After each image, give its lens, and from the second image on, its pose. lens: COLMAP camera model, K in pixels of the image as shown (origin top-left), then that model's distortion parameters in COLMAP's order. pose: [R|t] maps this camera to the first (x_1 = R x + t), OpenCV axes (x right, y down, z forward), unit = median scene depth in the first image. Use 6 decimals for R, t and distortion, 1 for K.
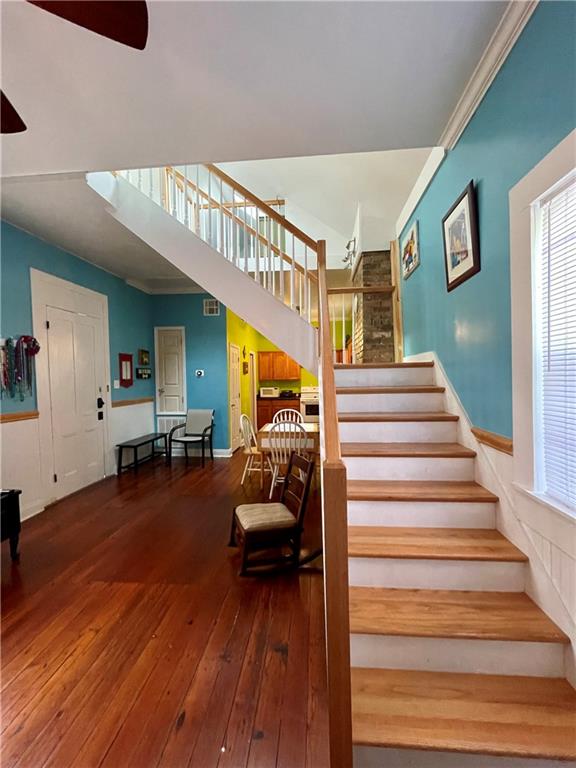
lens RADIAL K [[311.8, 0, 291.2], [0, 311.8, 385.5], [0, 0, 1]] dist [-0.001971, -0.000902]
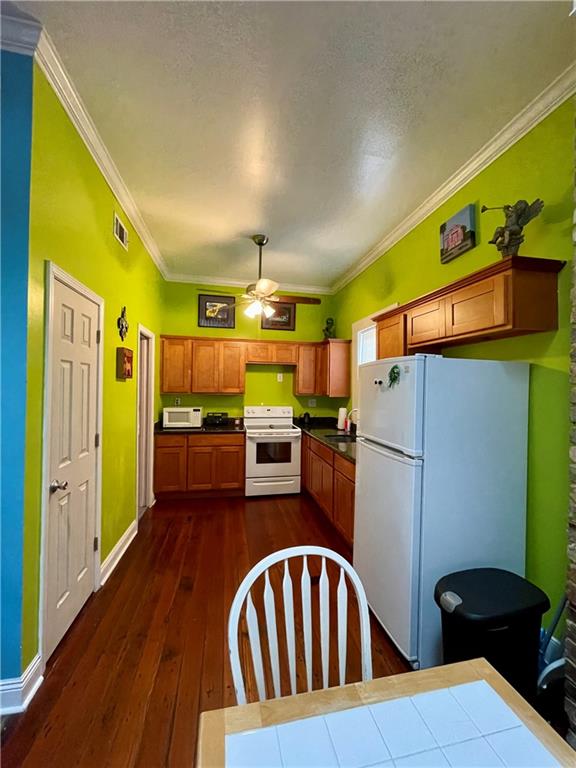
lens RADIAL K [[311.8, 0, 288.5], [0, 311.8, 383.6], [0, 0, 1]] dist [-0.001971, -0.000902]
pose [[0.960913, 0.029234, 0.275302, -0.070504], [-0.019659, 0.999104, -0.037474, -0.026030], [-0.276151, 0.030597, 0.960627, 0.723096]]
